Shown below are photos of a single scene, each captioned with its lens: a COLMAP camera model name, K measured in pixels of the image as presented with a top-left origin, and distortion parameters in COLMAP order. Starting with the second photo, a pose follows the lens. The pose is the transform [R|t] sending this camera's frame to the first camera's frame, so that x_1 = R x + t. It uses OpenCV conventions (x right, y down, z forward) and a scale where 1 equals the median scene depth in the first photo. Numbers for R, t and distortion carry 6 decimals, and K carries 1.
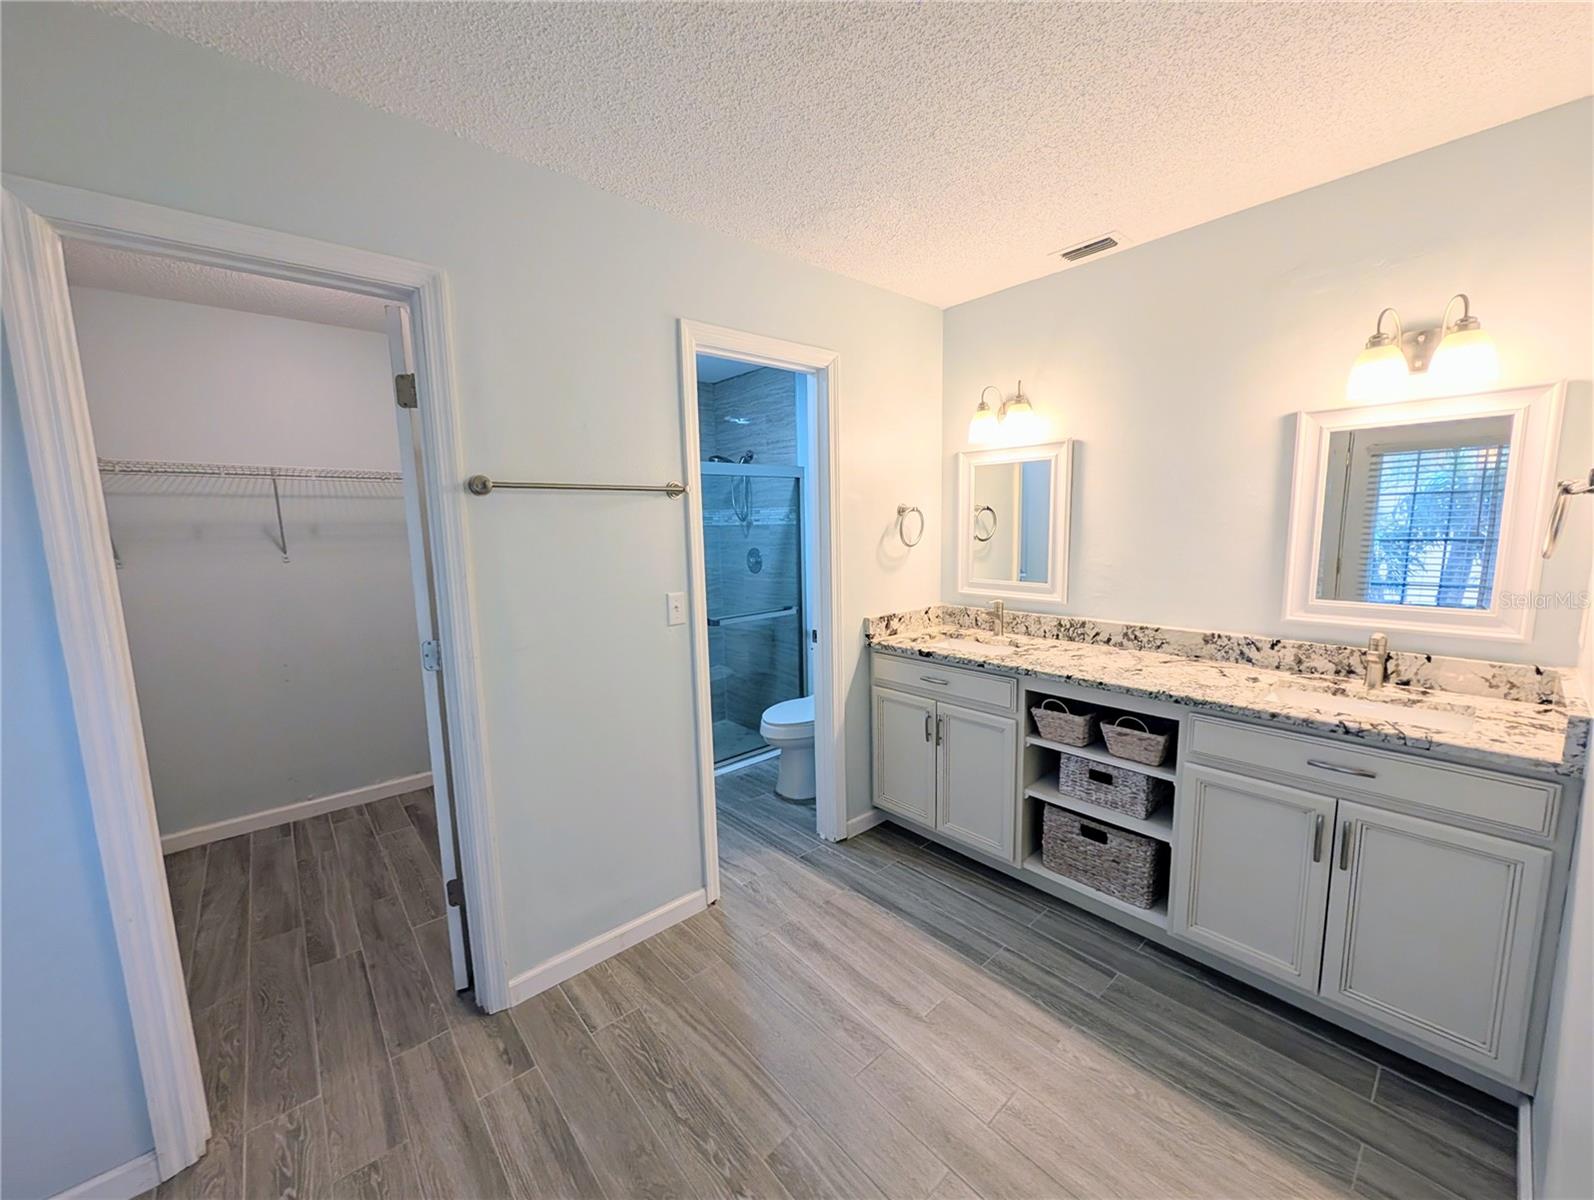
lens RADIAL K [[607.1, 0, 788.3], [0, 607.1, 603.0], [0, 0, 1]] dist [-0.001062, 0.000401]
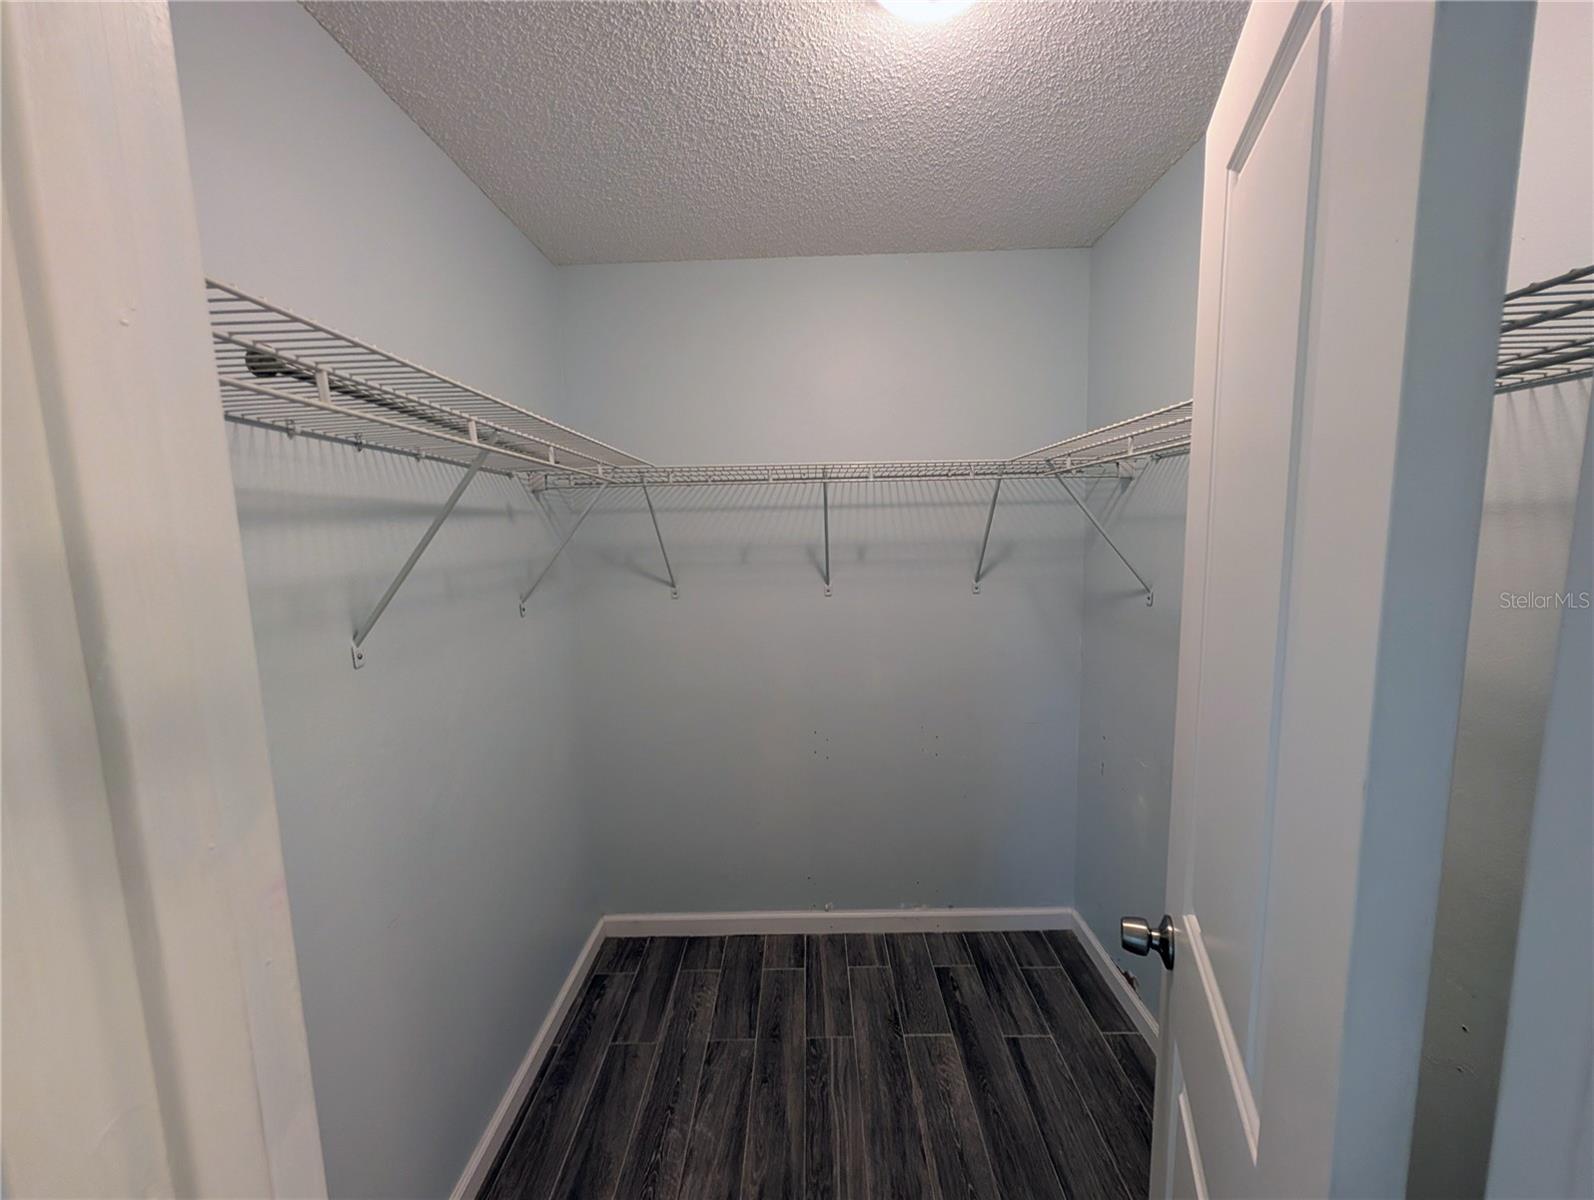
lens RADIAL K [[607.1, 0, 796.5], [0, 607.1, 598.8], [0, 0, 1]] dist [-0.001062, 0.000401]
pose [[0.743941, 0.082862, -0.663088, -0.387392], [-0.077209, 0.996295, 0.037878, -0.093500], [0.663770, 0.023018, 0.747582, 0.447762]]
